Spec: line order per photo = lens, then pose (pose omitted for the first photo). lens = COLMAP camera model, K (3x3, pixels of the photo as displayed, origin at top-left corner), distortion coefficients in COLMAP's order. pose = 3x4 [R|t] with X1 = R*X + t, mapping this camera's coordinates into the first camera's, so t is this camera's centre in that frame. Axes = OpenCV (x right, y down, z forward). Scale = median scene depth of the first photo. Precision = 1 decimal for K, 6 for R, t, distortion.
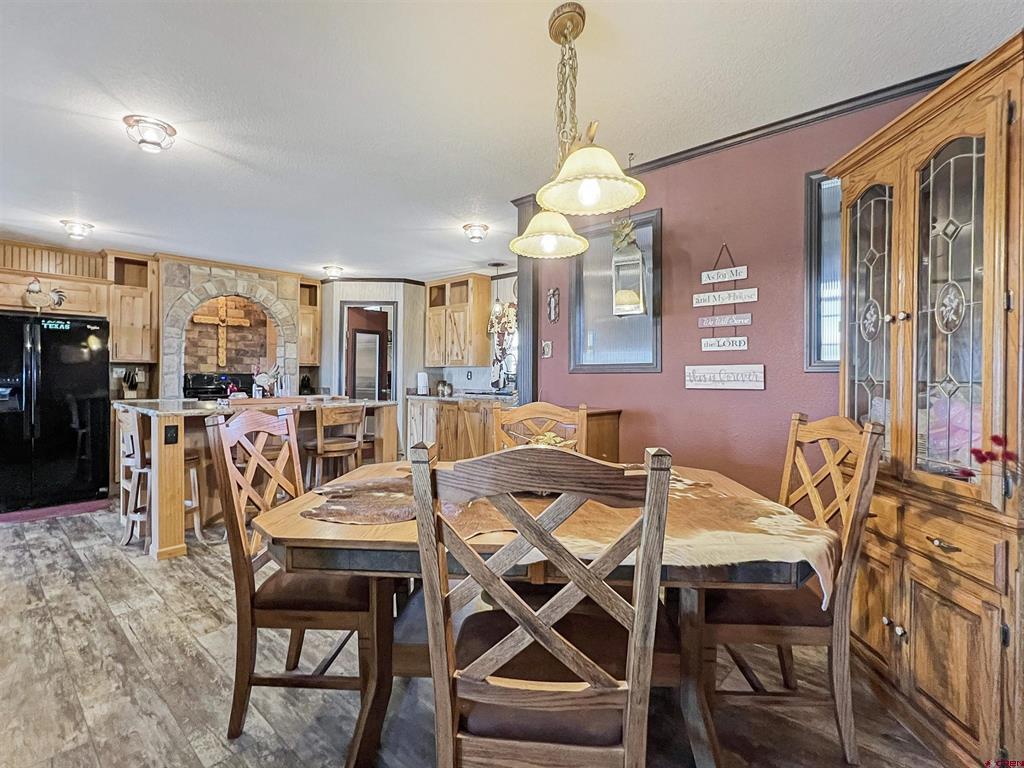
lens RADIAL K [[475.3, 0, 515.4], [0, 475.3, 378.8], [0, 0, 1]] dist [-0.004654, 0.001236]
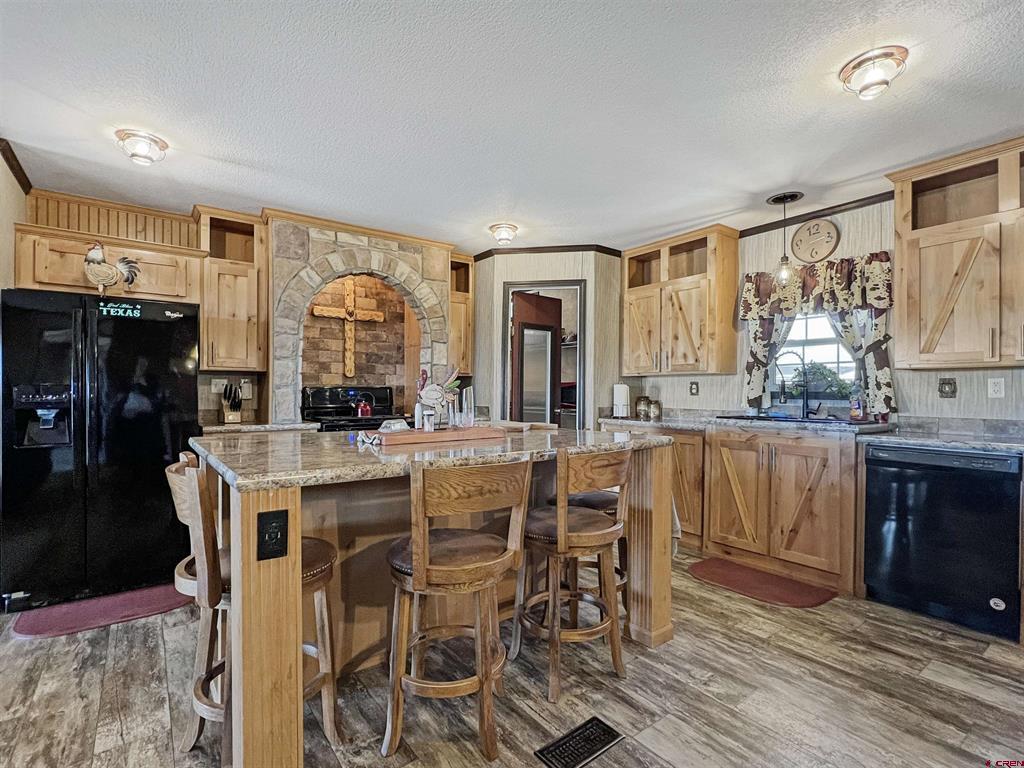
lens RADIAL K [[491.9, 0, 526.6], [0, 491.9, 395.3], [0, 0, 1]] dist [-0.002994, -0.000720]
pose [[0.983663, -0.001263, -0.180017, -0.231169], [0.001727, 0.999996, 0.002420, 0.000199], [0.180013, -0.002692, 0.983661, 0.331299]]
